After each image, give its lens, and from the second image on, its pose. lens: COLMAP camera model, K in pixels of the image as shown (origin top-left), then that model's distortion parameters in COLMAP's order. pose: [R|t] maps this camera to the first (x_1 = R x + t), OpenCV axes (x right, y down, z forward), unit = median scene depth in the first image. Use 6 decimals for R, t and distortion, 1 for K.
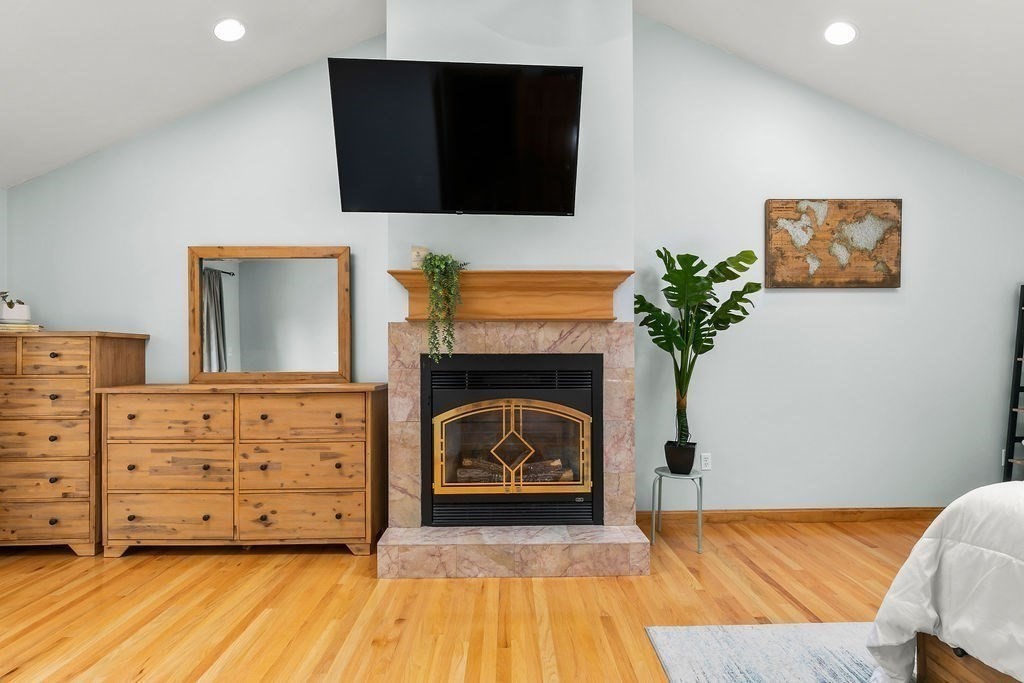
lens RADIAL K [[500.5, 0, 515.8], [0, 500.5, 350.9], [0, 0, 1]] dist [-0.001058, 0.000234]
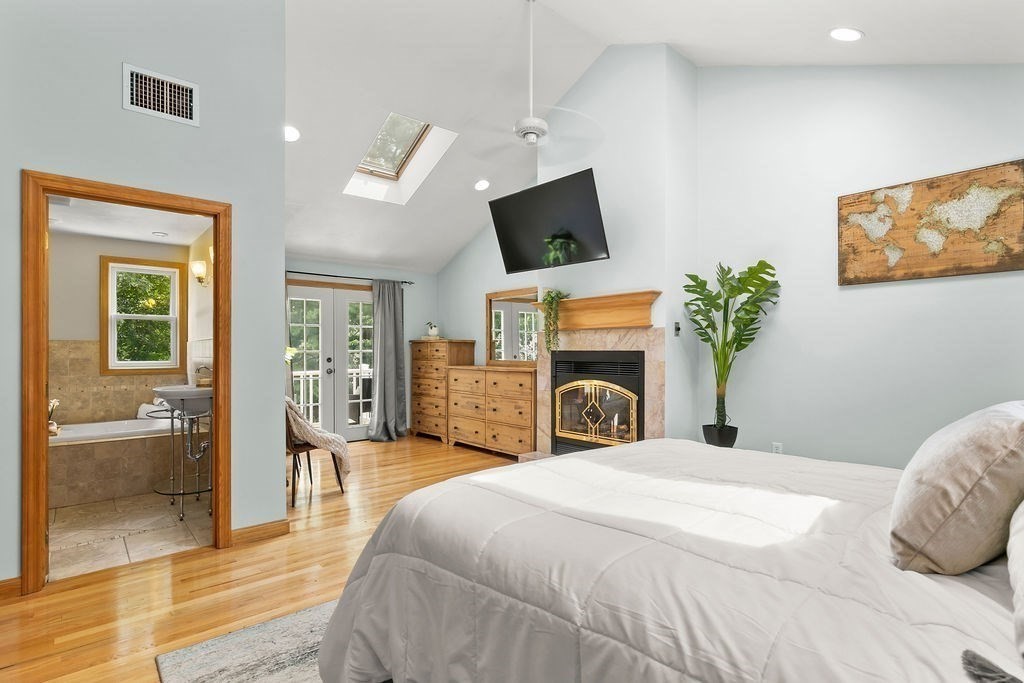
lens RADIAL K [[500.5, 0, 515.8], [0, 500.5, 350.9], [0, 0, 1]] dist [-0.001058, 0.000234]
pose [[0.644630, 0.004546, -0.764481, 0.999813], [0.002054, 0.999968, 0.007678, -0.005648], [0.764492, -0.006520, 0.644601, -0.161511]]
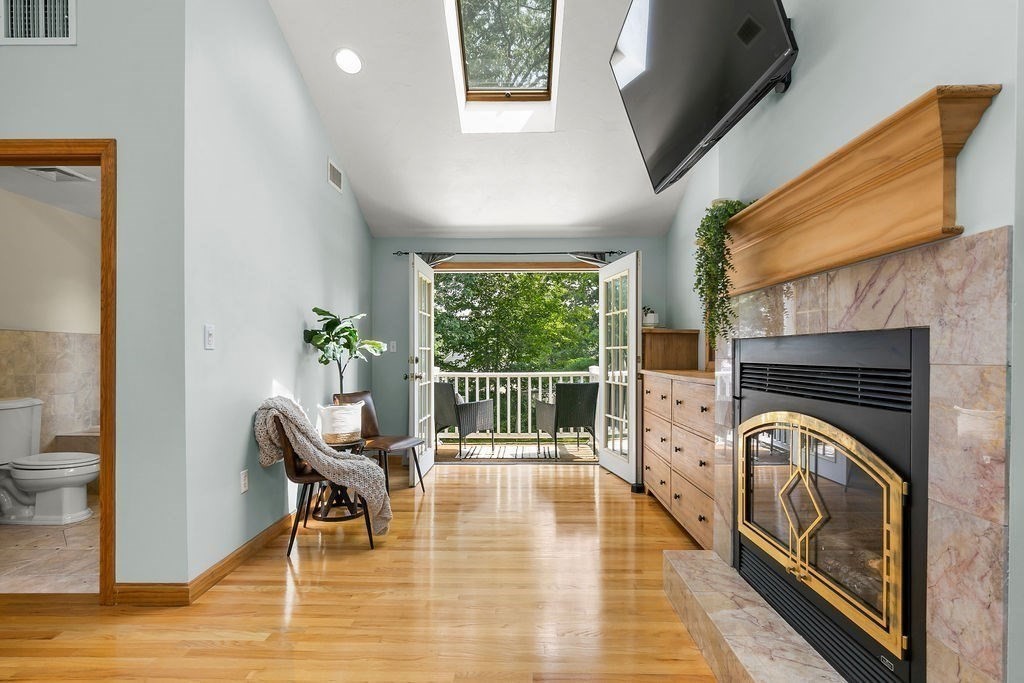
lens RADIAL K [[500.7, 0, 519.1], [0, 500.7, 356.5], [0, 0, 1]] dist [-0.004853, -0.000168]
pose [[-0.026595, 0.009916, -0.999597, 0.570348], [0.003726, 0.999945, 0.009820, 0.023272], [0.999639, -0.003463, -0.026631, 0.690150]]
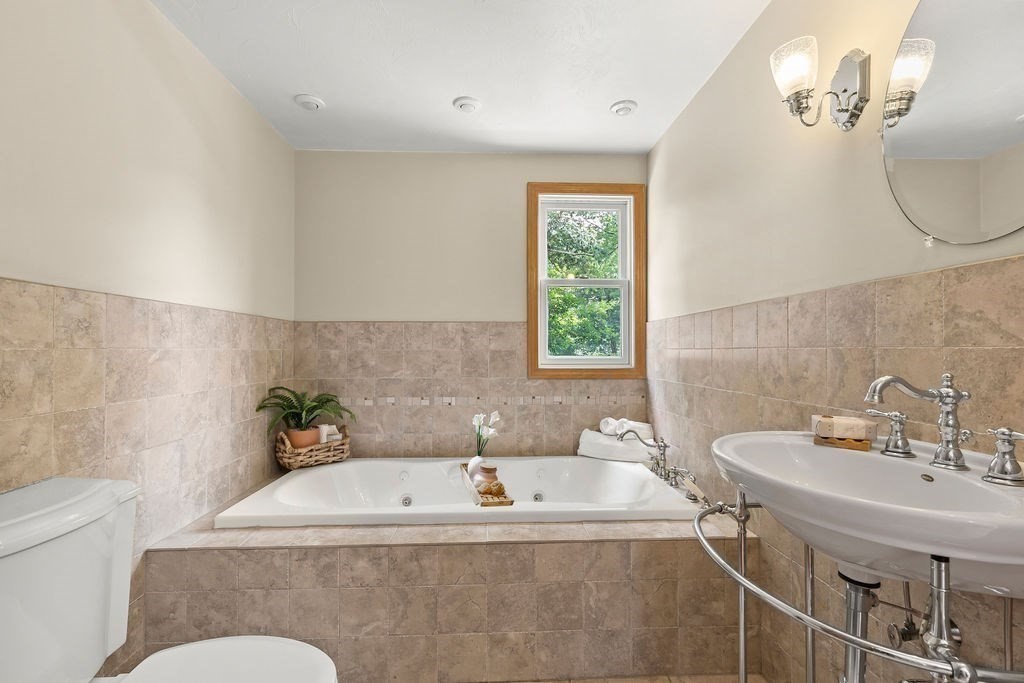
lens RADIAL K [[461.3, 0, 514.8], [0, 461.3, 350.7], [0, 0, 1]] dist [0.004423, -0.000377]
pose [[0.032643, 0.007013, -0.999442, -0.212744], [0.004747, 0.999963, 0.007172, 0.022134], [0.999456, -0.004978, 0.032609, -0.202290]]
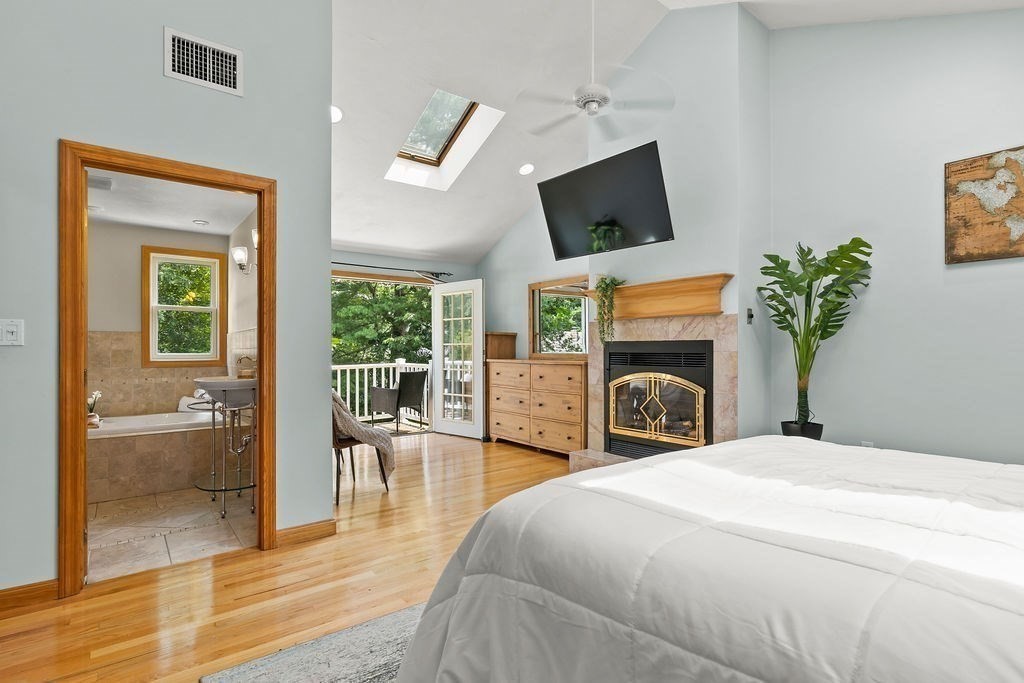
lens RADIAL K [[498.1, 0, 515.5], [0, 498.1, 348.0], [0, 0, 1]] dist [-0.000970, 0.000030]
pose [[0.604945, 0.002689, -0.796263, 0.872302], [0.003017, 0.999979, 0.005670, 0.016788], [0.796262, -0.005832, 0.604924, -0.157451]]
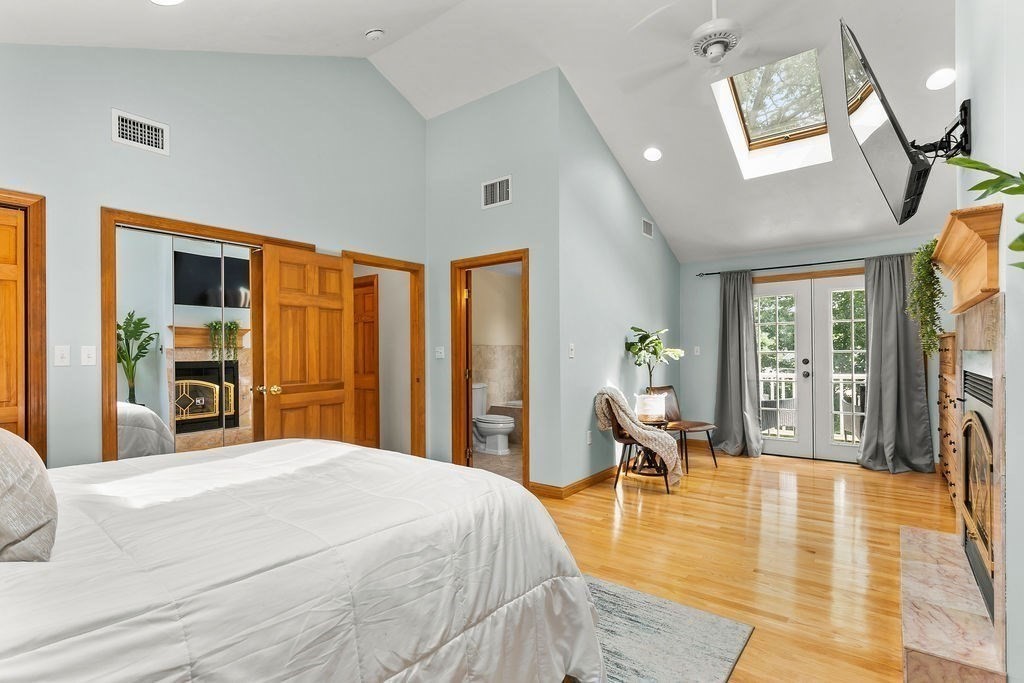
lens RADIAL K [[500.5, 0, 515.8], [0, 500.5, 350.9], [0, 0, 1]] dist [-0.001058, 0.000234]
pose [[-0.624599, 0.006140, -0.780921, 0.985566], [0.012849, 0.999915, -0.002415, -0.000564], [0.780840, -0.011543, -0.624625, 0.933406]]
